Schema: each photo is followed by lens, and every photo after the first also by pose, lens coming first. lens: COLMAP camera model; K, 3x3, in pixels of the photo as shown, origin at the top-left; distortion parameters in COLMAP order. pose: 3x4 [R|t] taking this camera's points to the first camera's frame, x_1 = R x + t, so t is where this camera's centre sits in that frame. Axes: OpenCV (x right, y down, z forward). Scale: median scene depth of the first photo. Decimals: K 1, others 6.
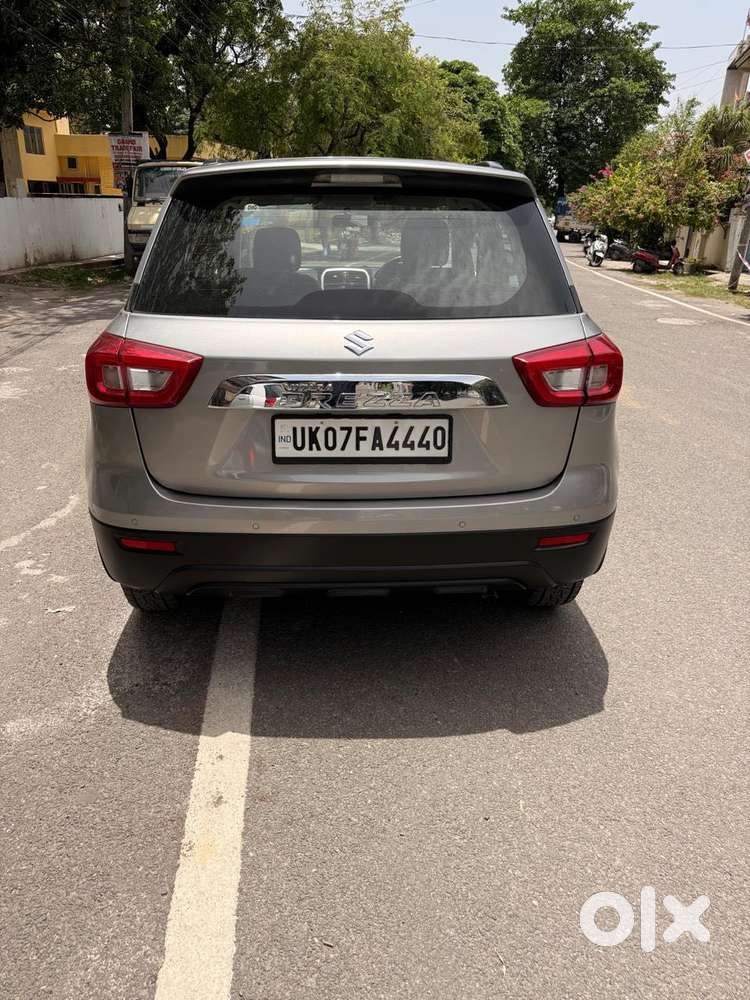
lens RADIAL K [[705.0, 0, 380.0], [0, 705.0, 504.1], [0, 0, 1]] dist [0.013330, -0.013168]
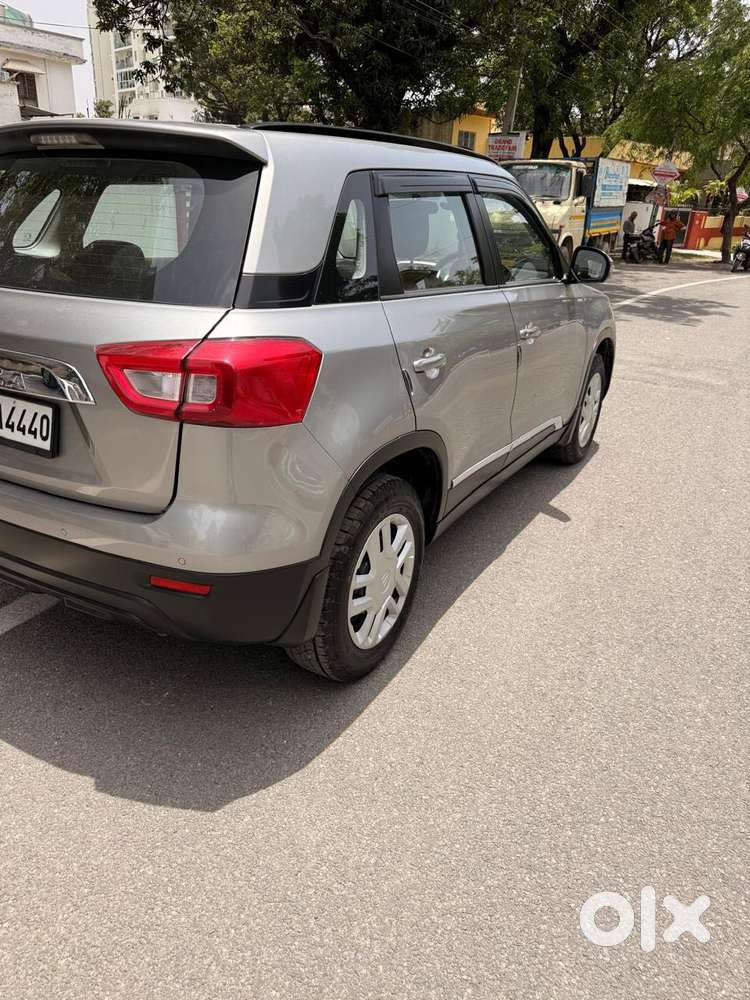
lens RADIAL K [[705.0, 0, 367.6], [0, 705.0, 495.9], [0, 0, 1]] dist [0.013330, -0.013168]
pose [[0.842343, 0.224019, -0.490177, 0.808786], [-0.230314, 0.971912, 0.048397, -0.134656], [0.487250, 0.072128, 0.870278, 0.394206]]
